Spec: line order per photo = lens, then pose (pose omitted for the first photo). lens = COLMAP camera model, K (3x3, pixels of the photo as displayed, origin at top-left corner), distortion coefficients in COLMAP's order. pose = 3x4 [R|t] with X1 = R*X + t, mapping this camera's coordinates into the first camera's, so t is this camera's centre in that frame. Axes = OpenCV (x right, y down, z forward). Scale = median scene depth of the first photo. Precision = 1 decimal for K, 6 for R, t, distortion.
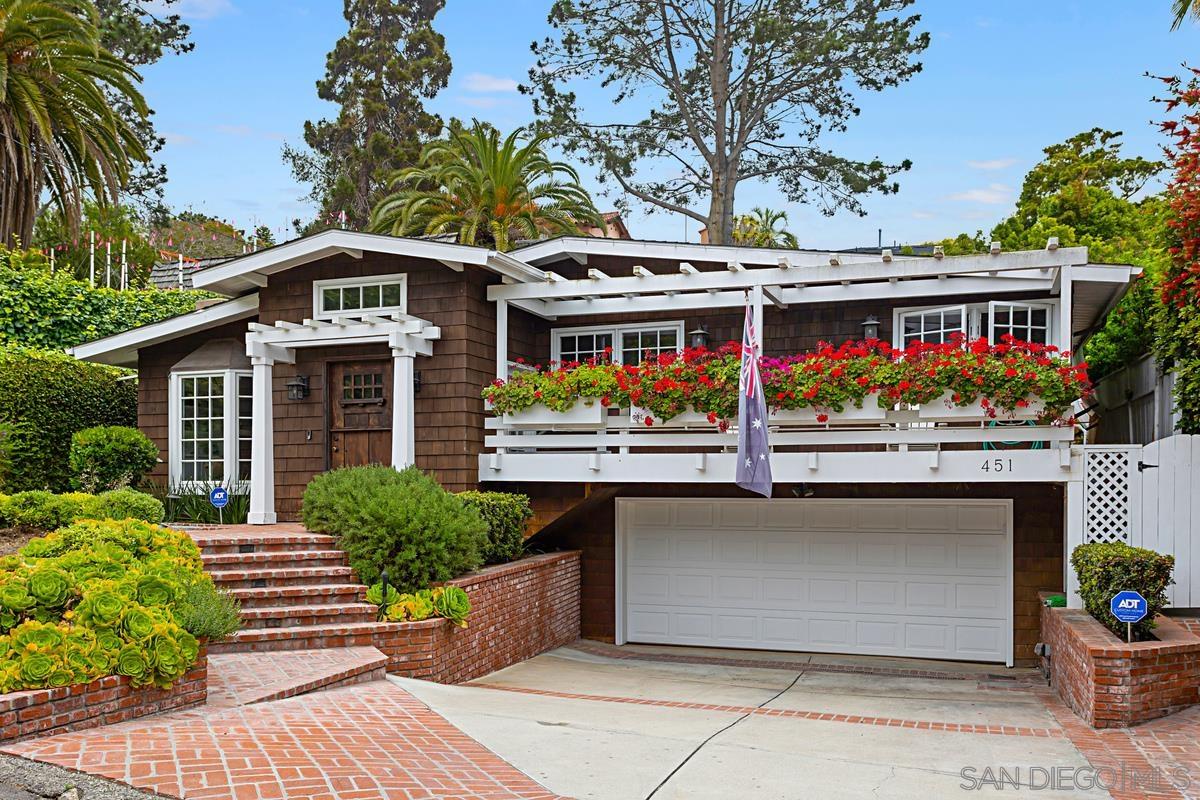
lens RADIAL K [[1056.9, 0, 600.0], [0, 1056.9, 400.0], [0, 0, 1]] dist [0.012805, -0.002428]
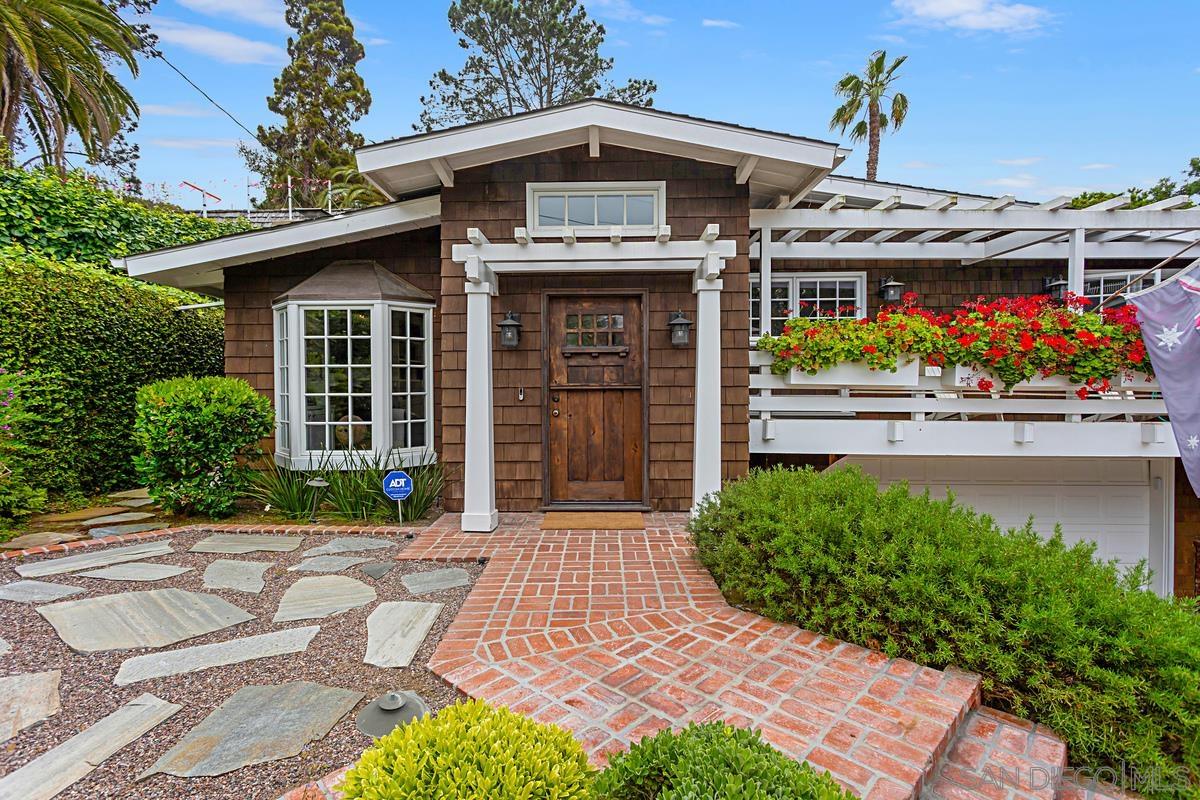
lens RADIAL K [[608.9, 0, 605.2], [0, 608.9, 371.9], [0, 0, 1]] dist [0.012353, 0.000228]
pose [[0.961377, 0.012635, 0.274945, -0.250499], [-0.027711, 0.998313, 0.051019, -0.004048], [-0.273837, -0.056667, 0.960105, 0.432529]]
